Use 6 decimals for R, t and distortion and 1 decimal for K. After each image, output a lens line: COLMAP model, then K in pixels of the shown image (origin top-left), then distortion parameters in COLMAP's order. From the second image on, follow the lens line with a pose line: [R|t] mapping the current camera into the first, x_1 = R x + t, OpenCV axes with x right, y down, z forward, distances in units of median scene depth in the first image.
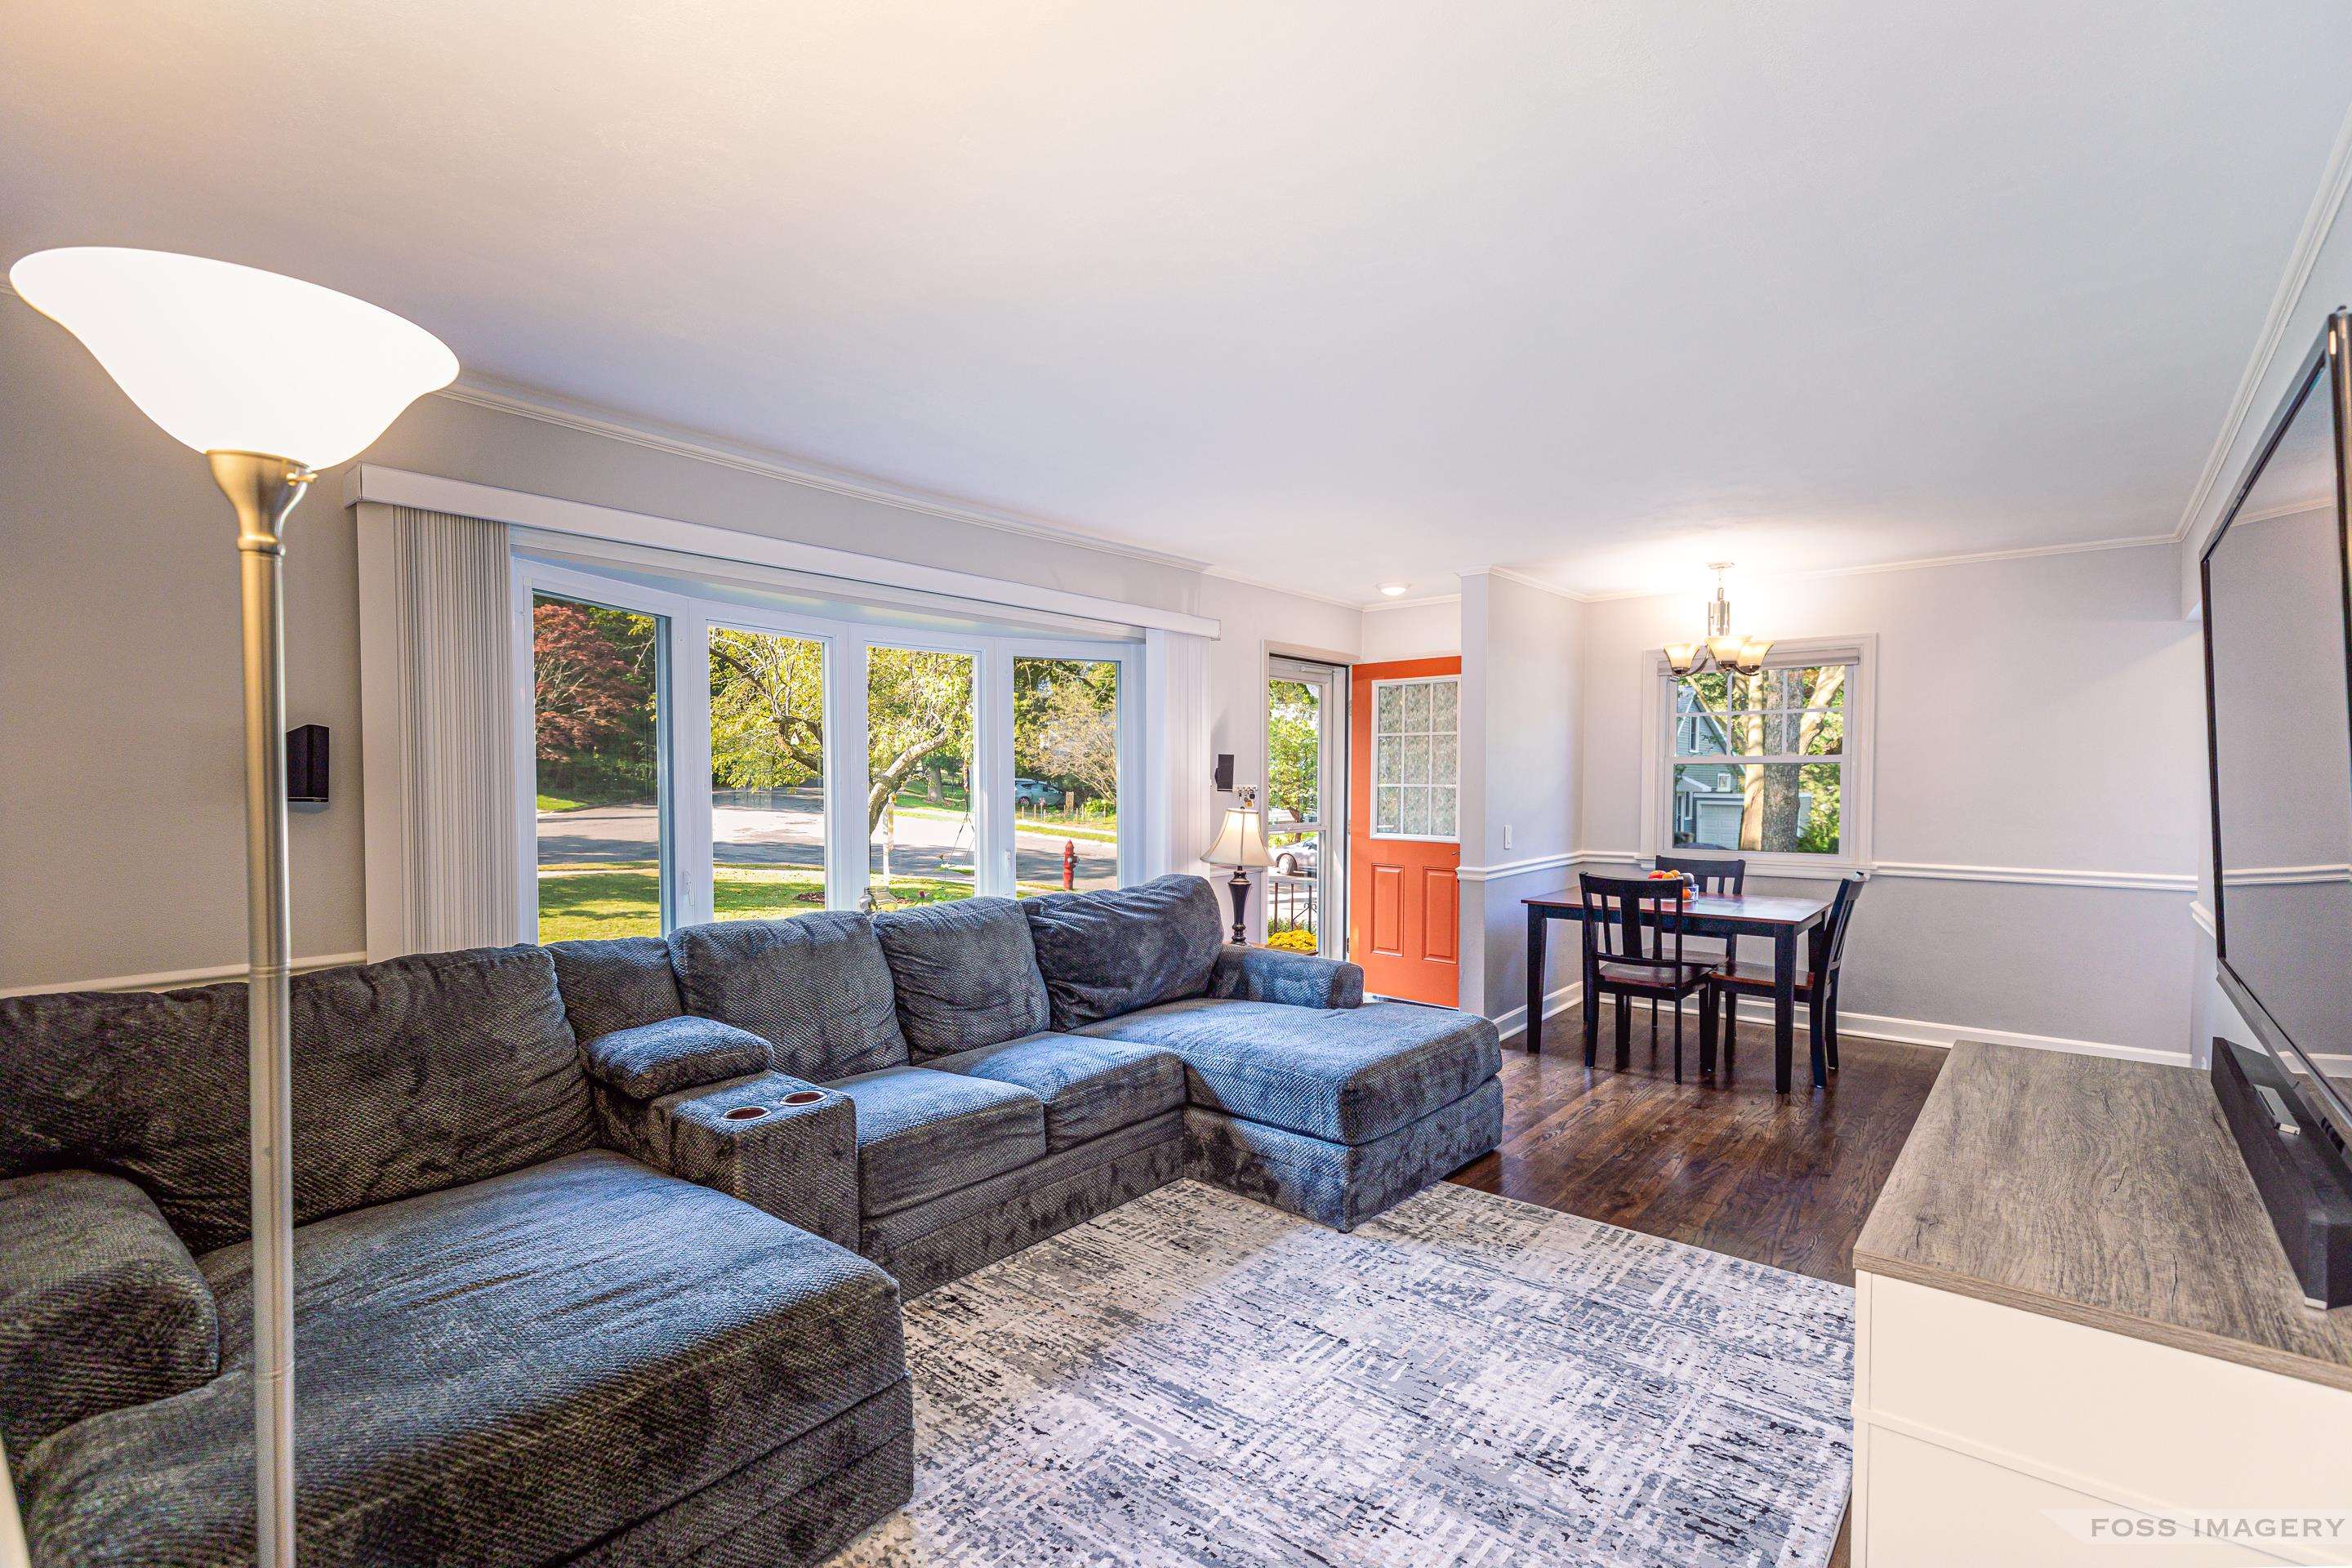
lens RADIAL K [[1077.6, 0, 1175.5], [0, 1077.6, 806.1], [0, 0, 1]] dist [-0.001676, -0.000352]
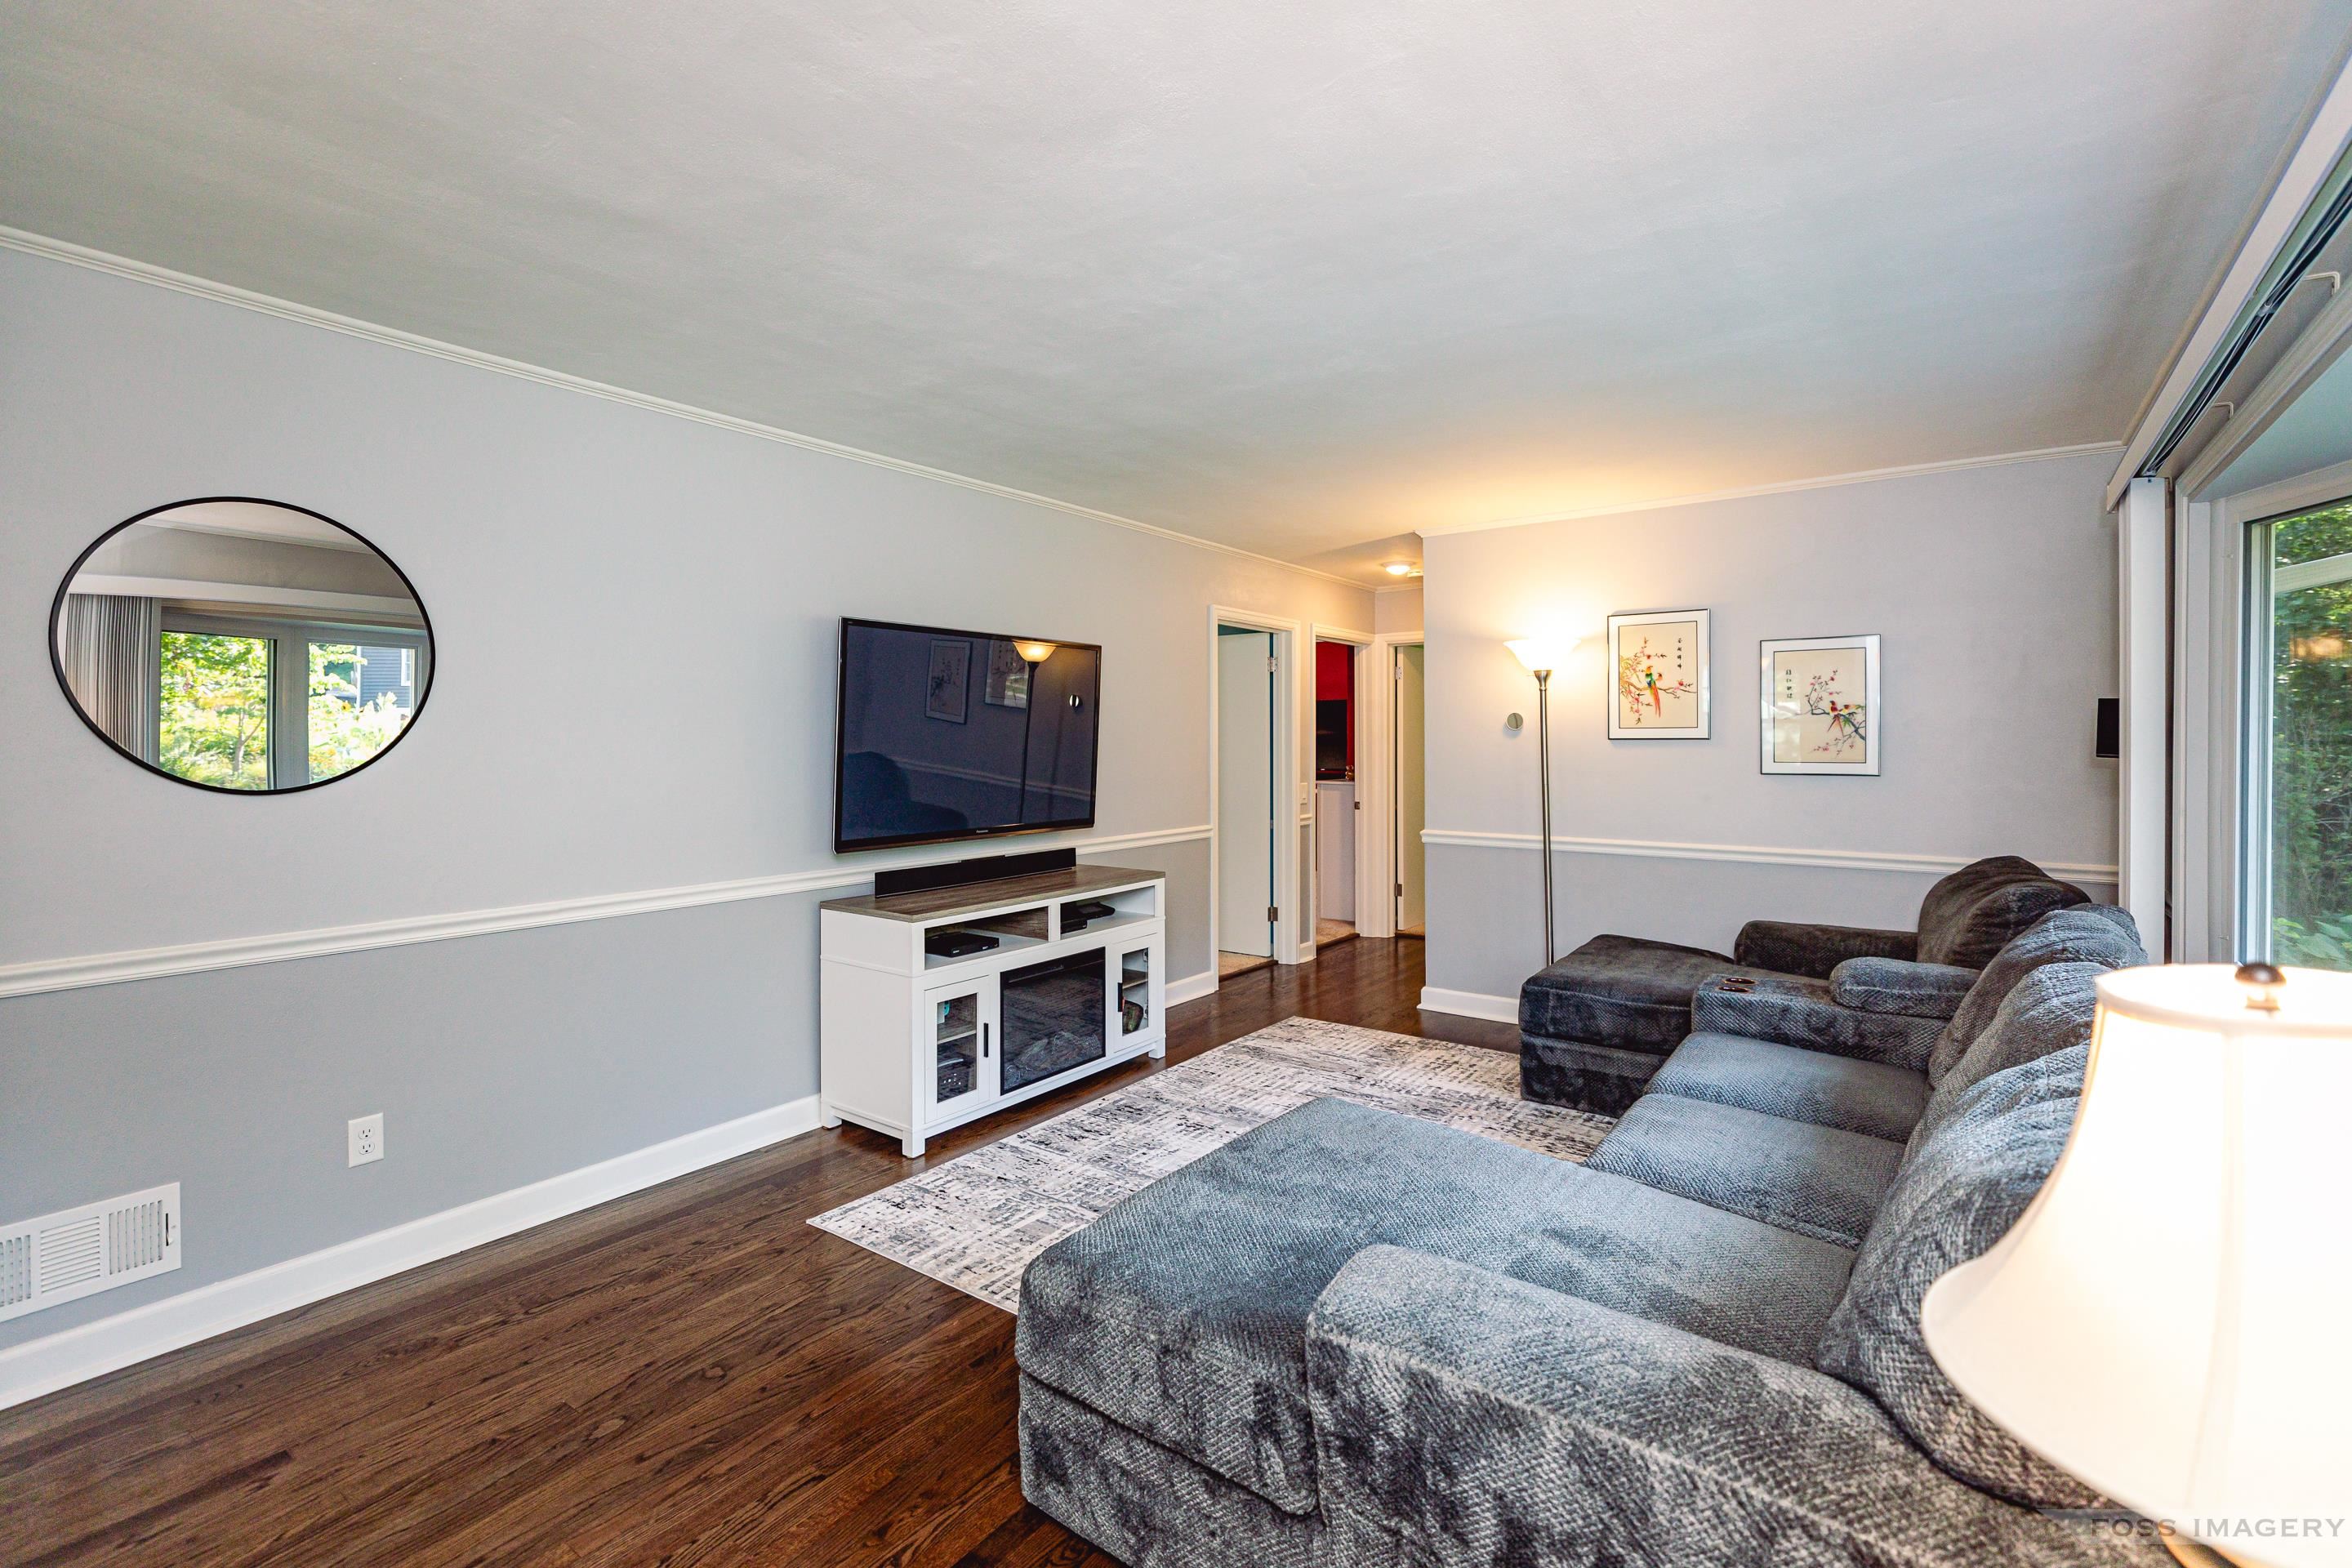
lens RADIAL K [[1056.5, 0, 1178.3], [0, 1056.5, 746.9], [0, 0, 1]] dist [-0.000182, -0.000046]
pose [[-0.998074, 0.005163, -0.061819, 0.374918], [0.003035, 0.999401, 0.034463, -0.059564], [0.061960, 0.034209, -0.997492, 2.115116]]
